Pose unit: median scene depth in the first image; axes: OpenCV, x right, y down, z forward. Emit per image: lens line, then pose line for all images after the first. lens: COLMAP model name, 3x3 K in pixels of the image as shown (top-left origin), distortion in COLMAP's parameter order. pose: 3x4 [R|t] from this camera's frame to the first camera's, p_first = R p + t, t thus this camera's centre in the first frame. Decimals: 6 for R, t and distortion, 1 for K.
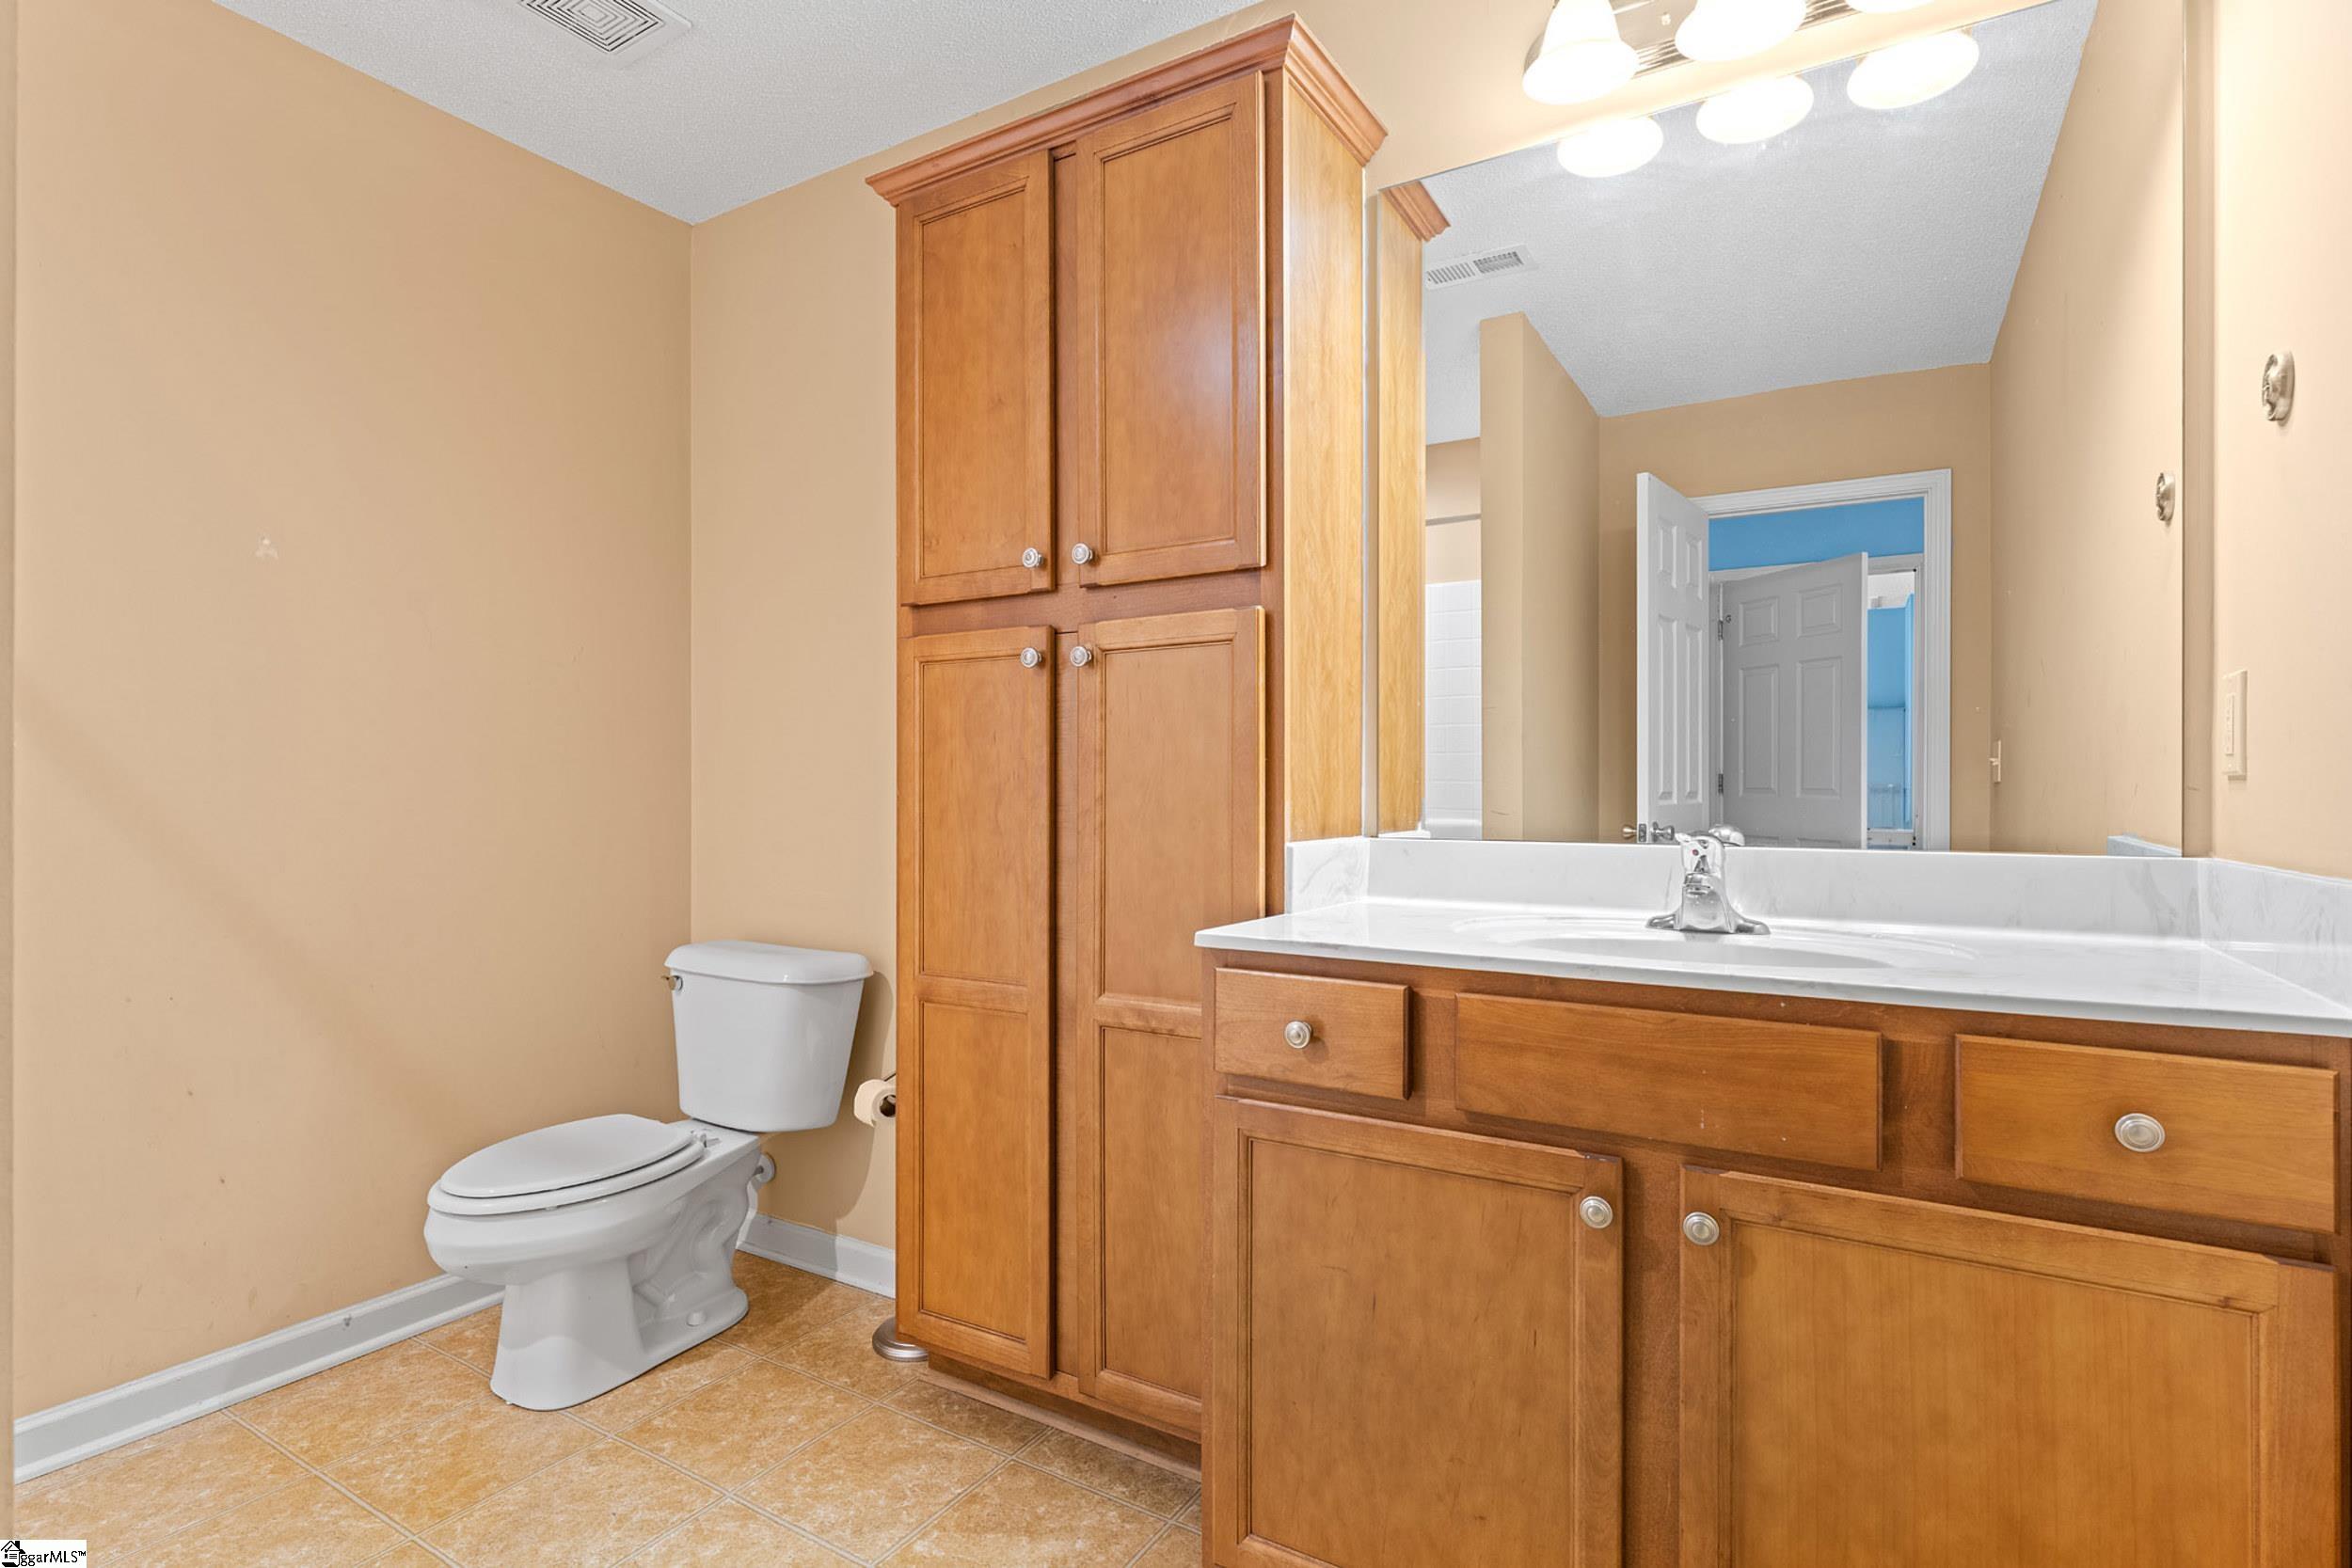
lens RADIAL K [[1151.0, 0, 1177.7], [0, 1151.0, 788.6], [0, 0, 1]] dist [-0.010386, 0.001458]
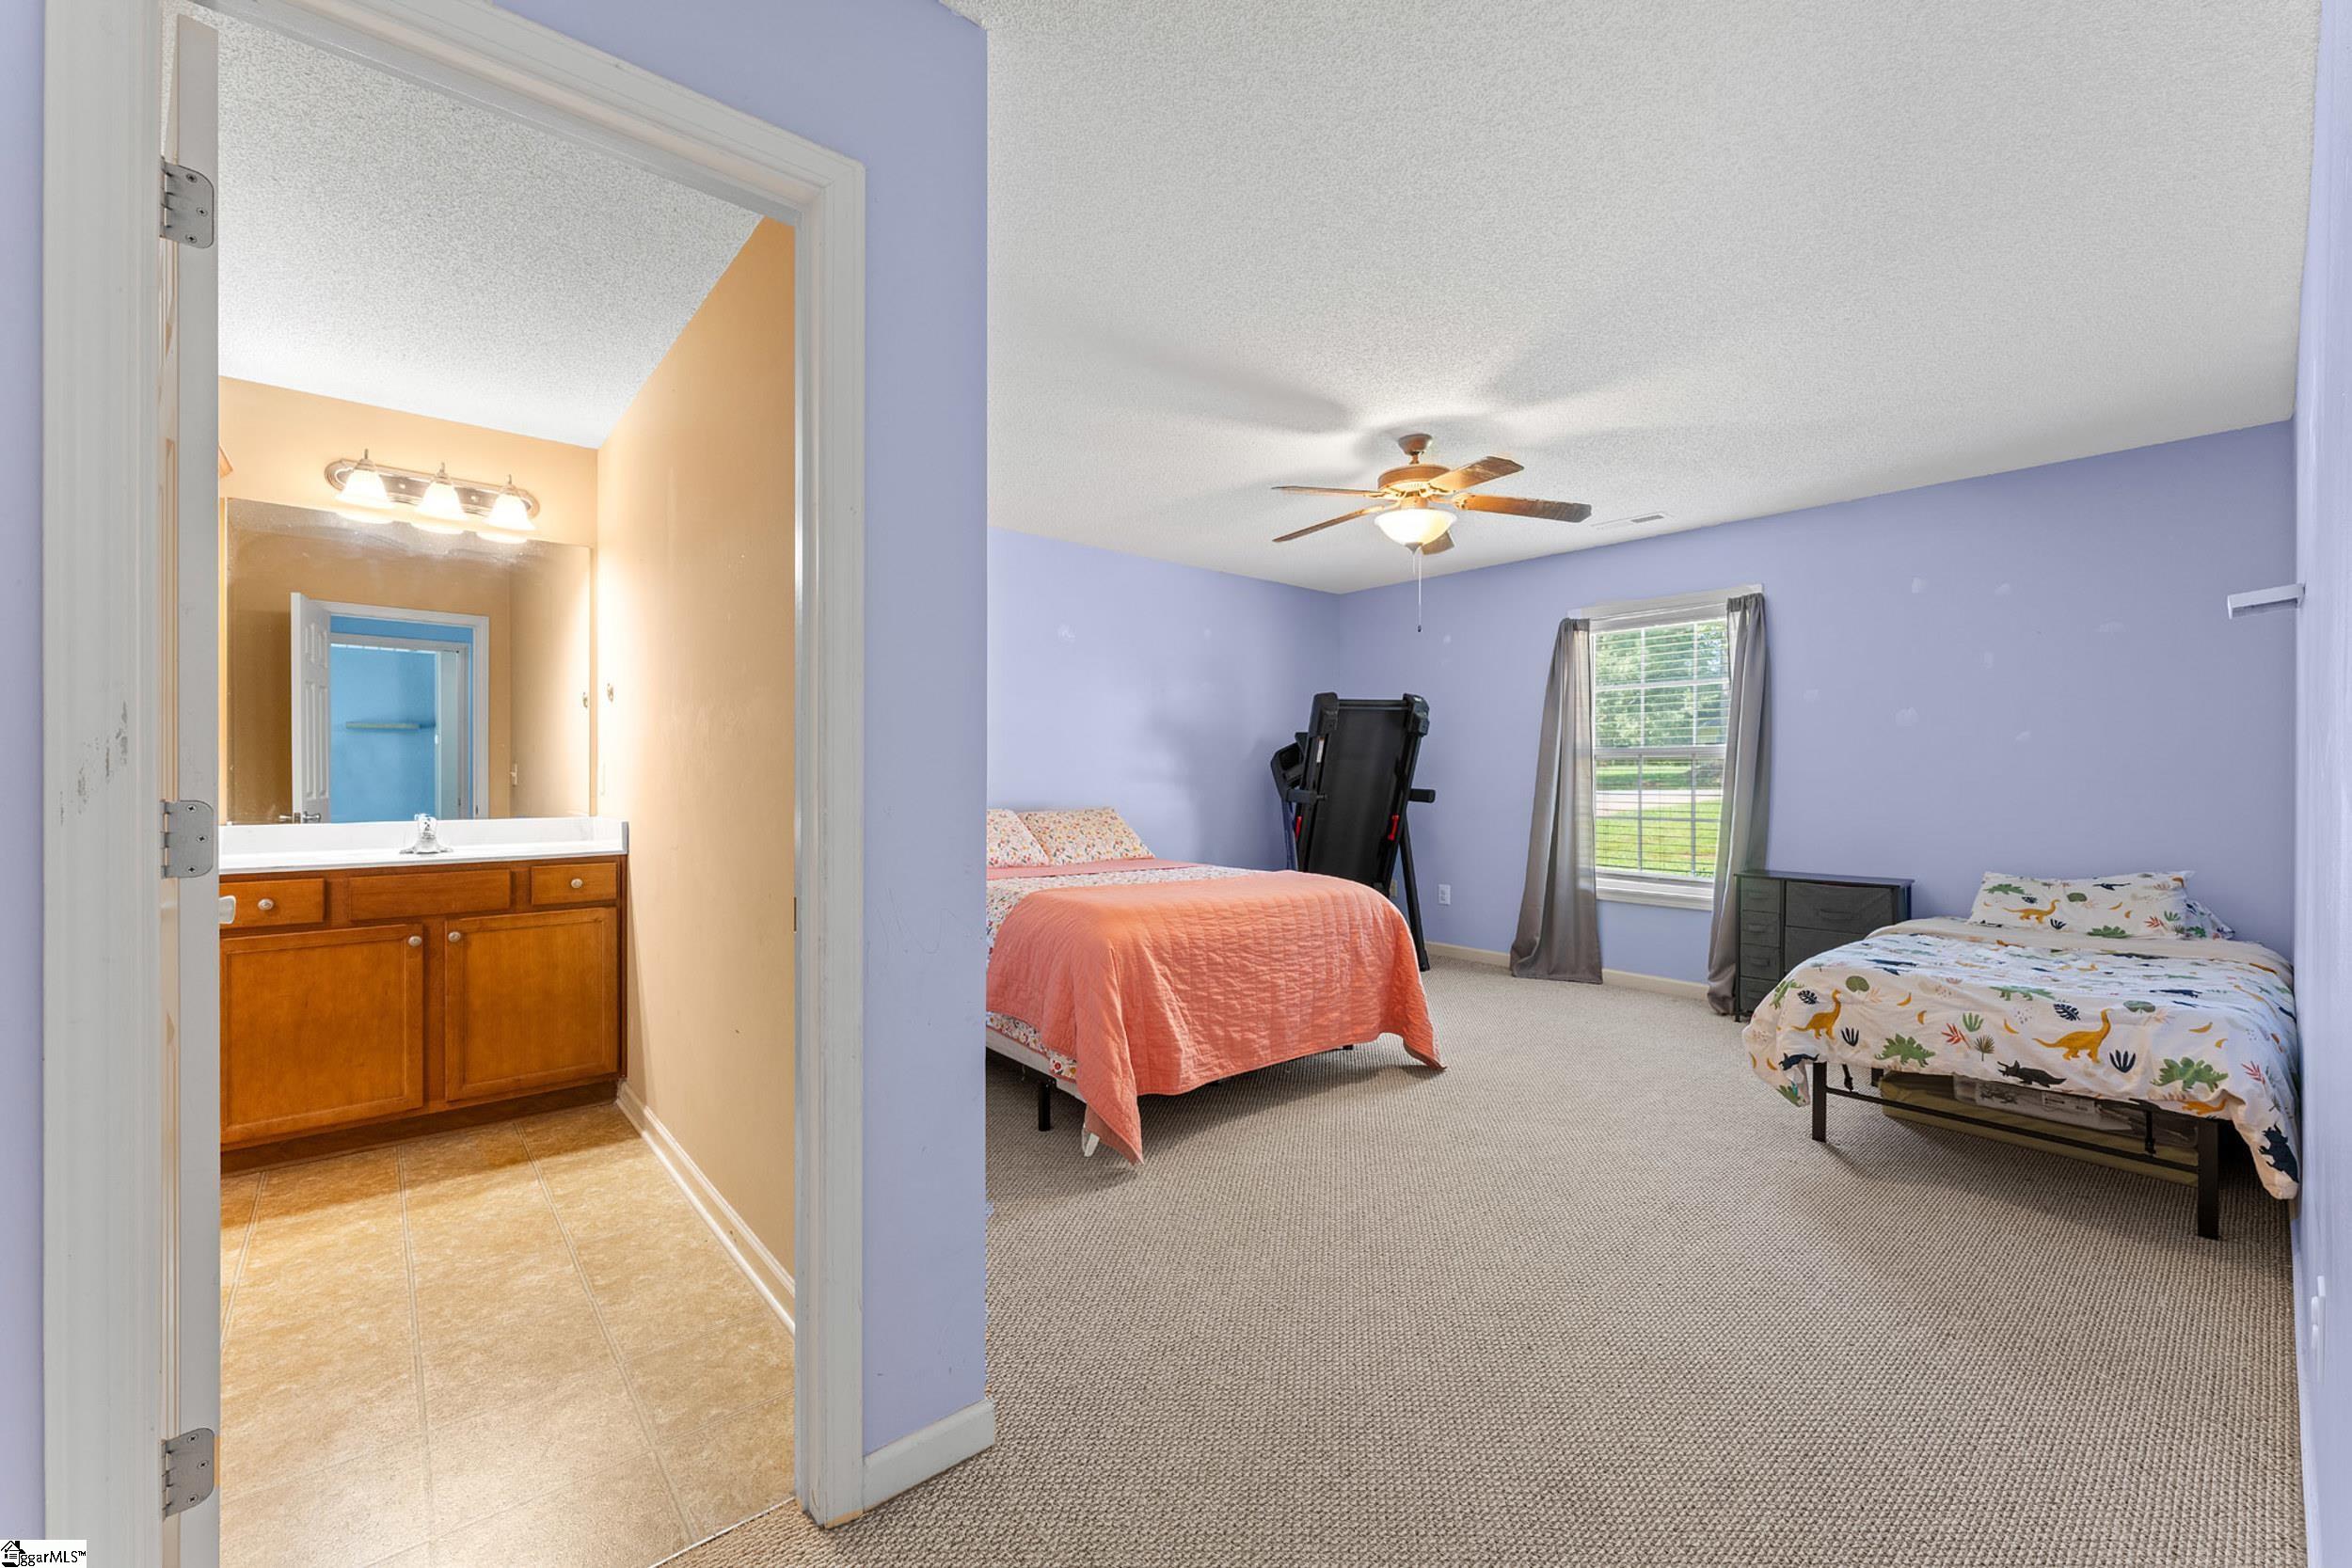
lens RADIAL K [[945.8, 0, 1178.2], [0, 945.8, 776.7], [0, 0, 1]] dist [-0.000644, 0.000022]
pose [[0.305696, -0.005859, 0.952111, -1.393434], [-0.003178, 0.999969, 0.007174, -0.093944], [-0.952124, -0.005219, 0.305668, -1.687189]]
